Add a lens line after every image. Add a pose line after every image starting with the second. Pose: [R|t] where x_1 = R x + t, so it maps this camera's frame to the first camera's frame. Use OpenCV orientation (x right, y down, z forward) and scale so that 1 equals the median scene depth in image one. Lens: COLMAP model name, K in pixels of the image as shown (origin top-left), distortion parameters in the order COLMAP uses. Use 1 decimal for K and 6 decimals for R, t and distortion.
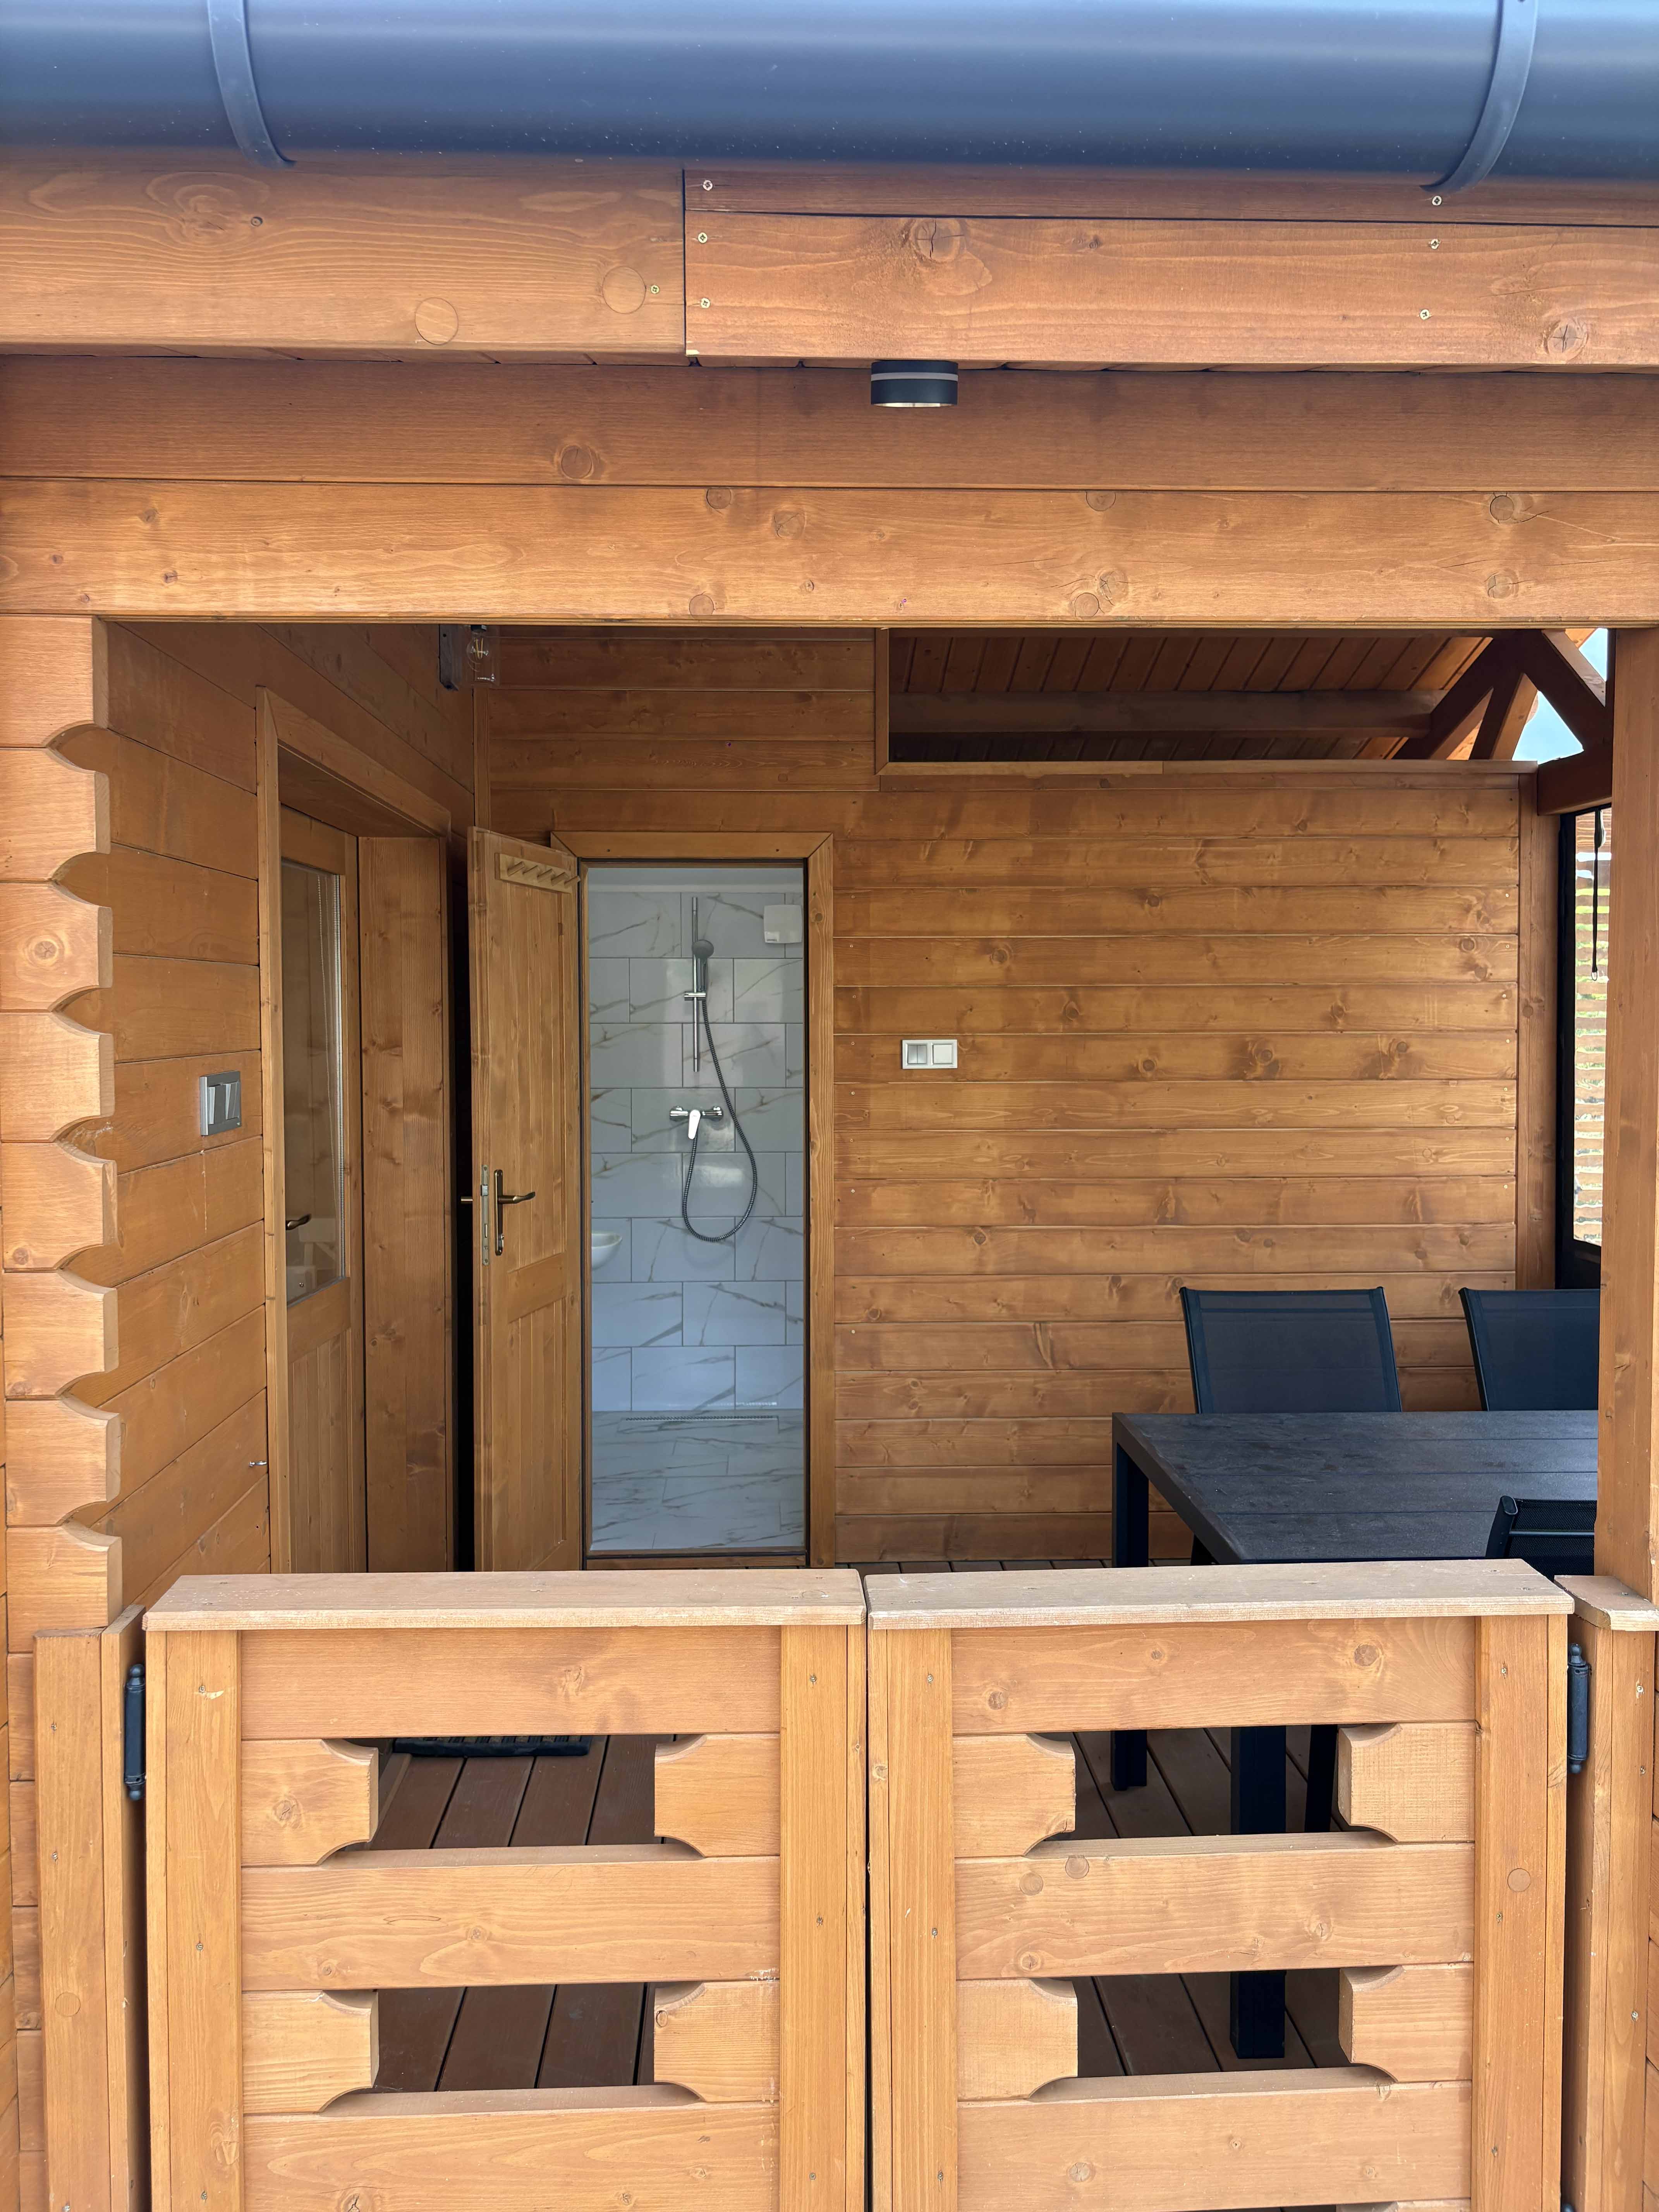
lens RADIAL K [[1676.4, 0, 826.9], [0, 1676.4, 1088.7], [0, 0, 1]] dist [0.118907, -0.002779]
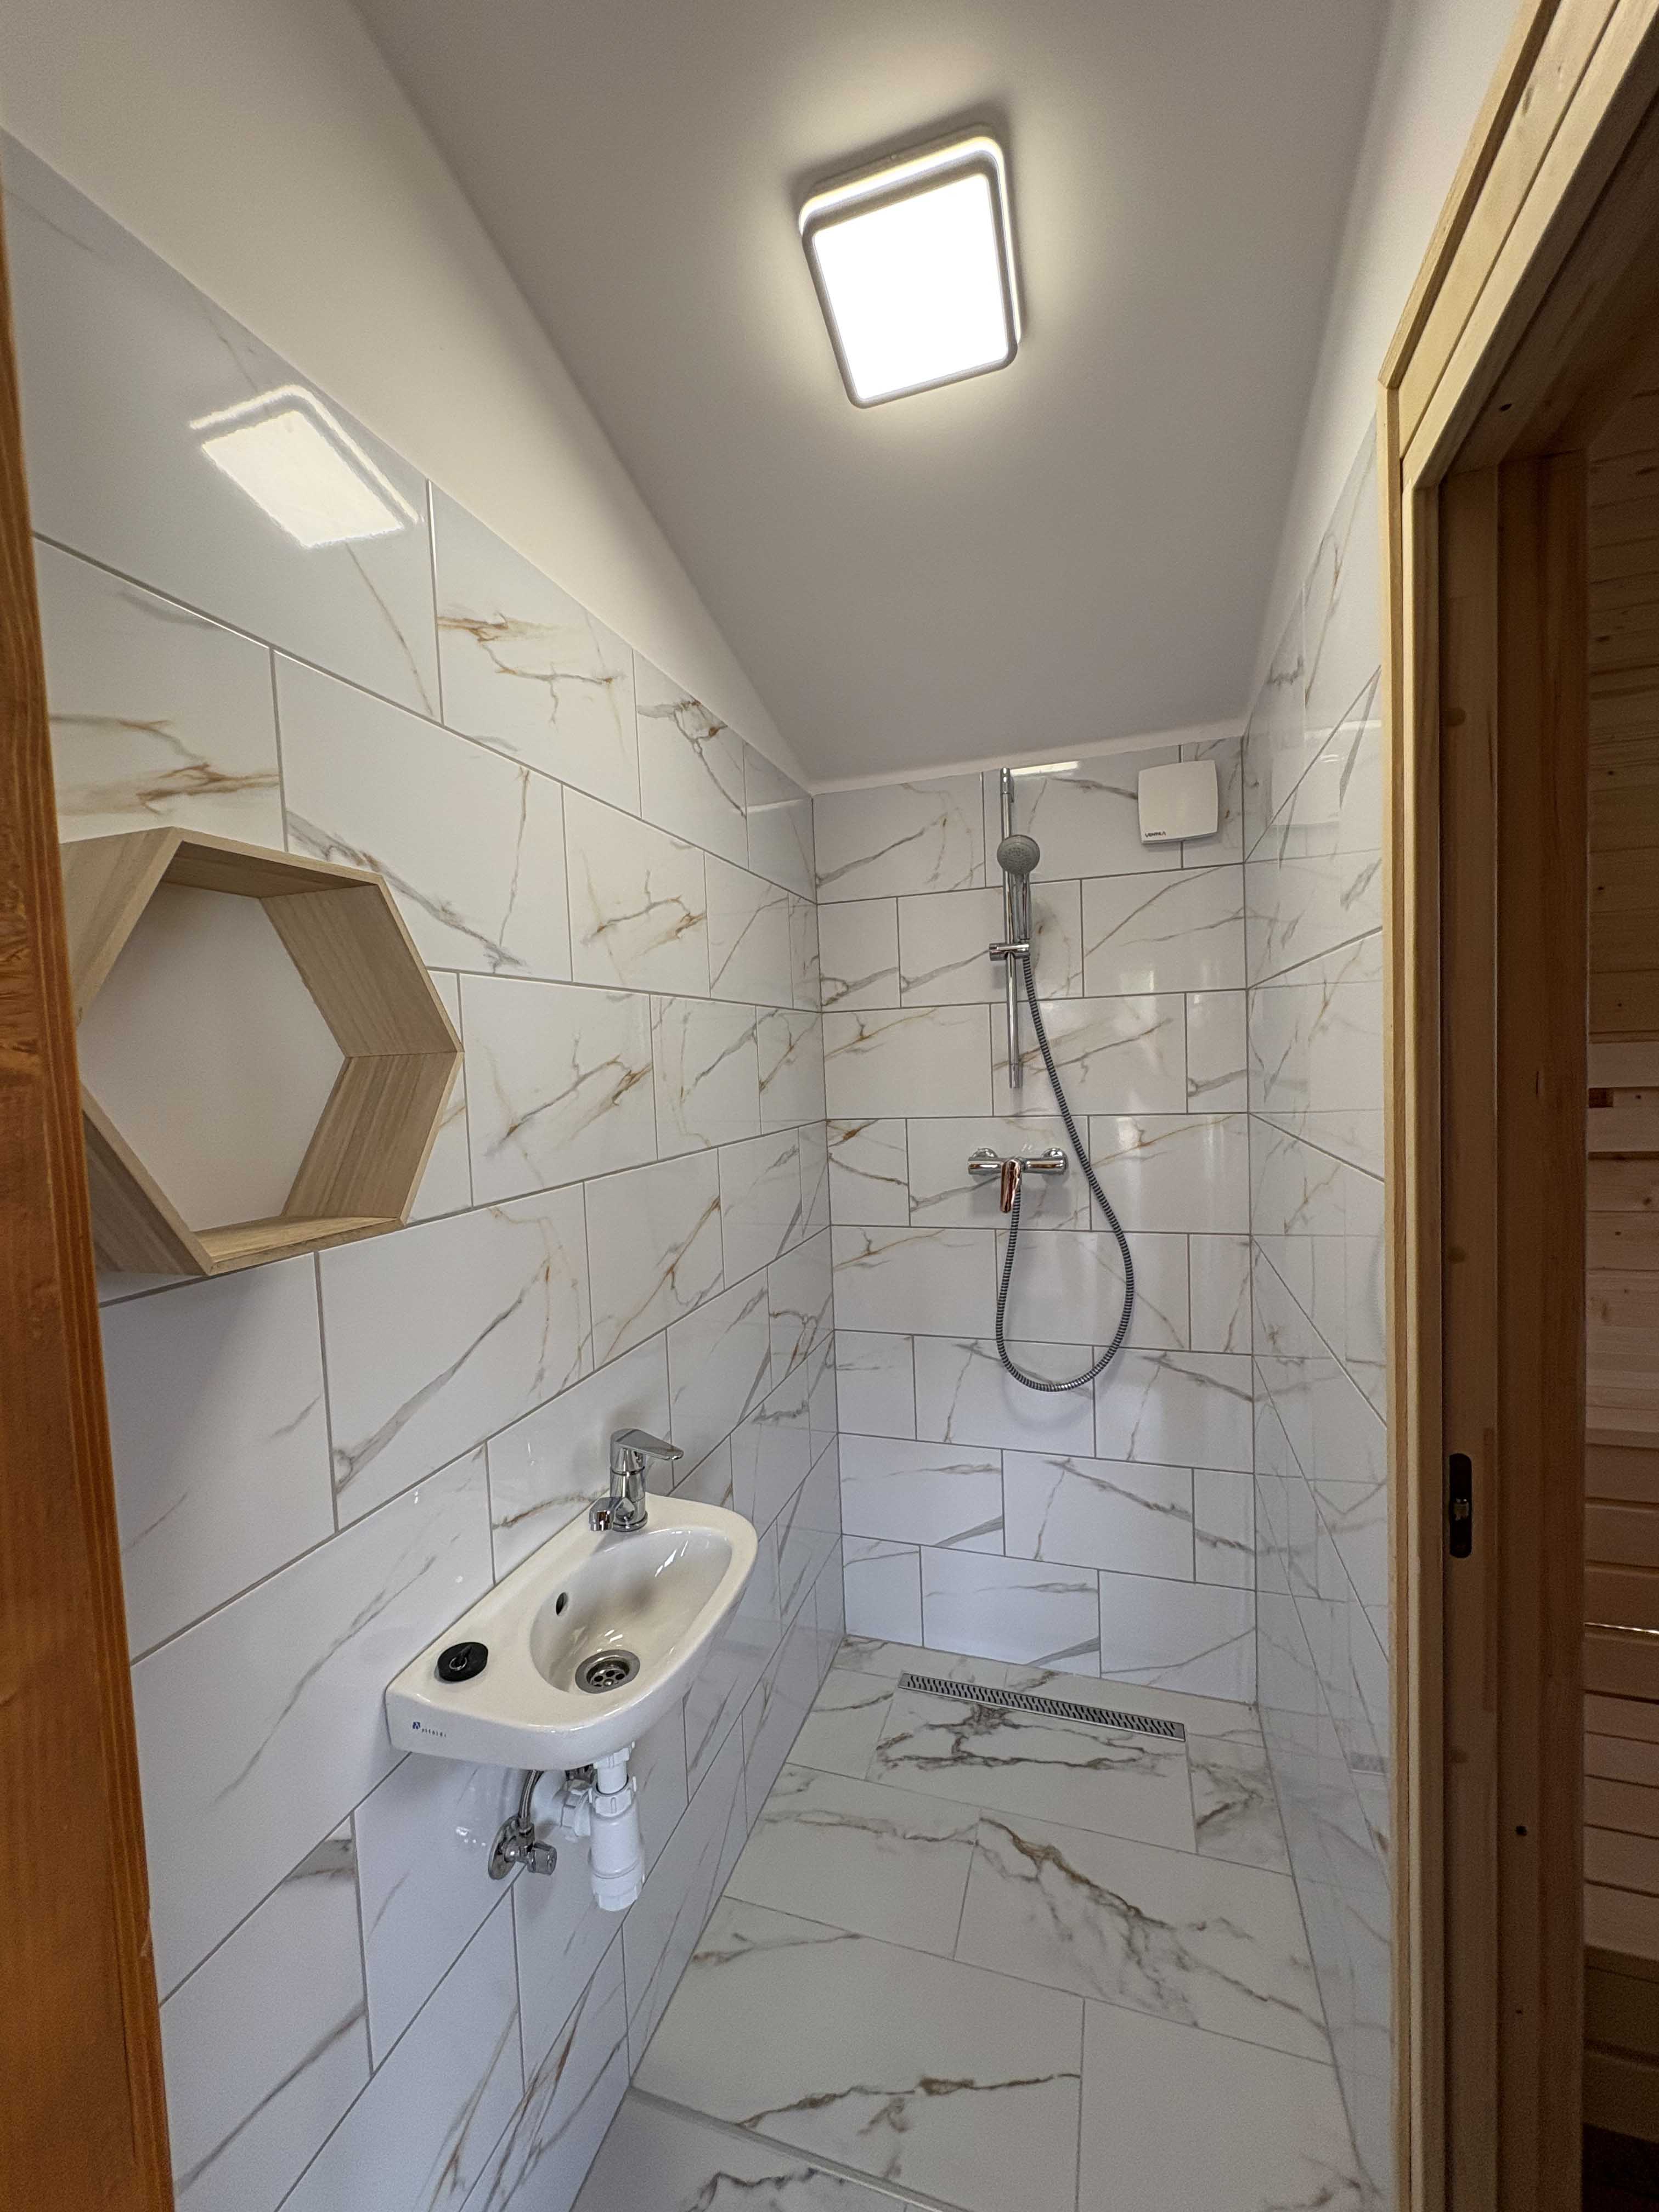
lens RADIAL K [[884.7, 0, 829.5], [0, 884.7, 1106.0], [0, 0, 1]] dist [-0.001137, 0.000044]
pose [[0.938068, -0.018256, -0.345970, -0.046753], [0.022122, 0.999729, 0.007230, -0.010588], [0.345745, -0.014436, 0.938218, 0.964031]]
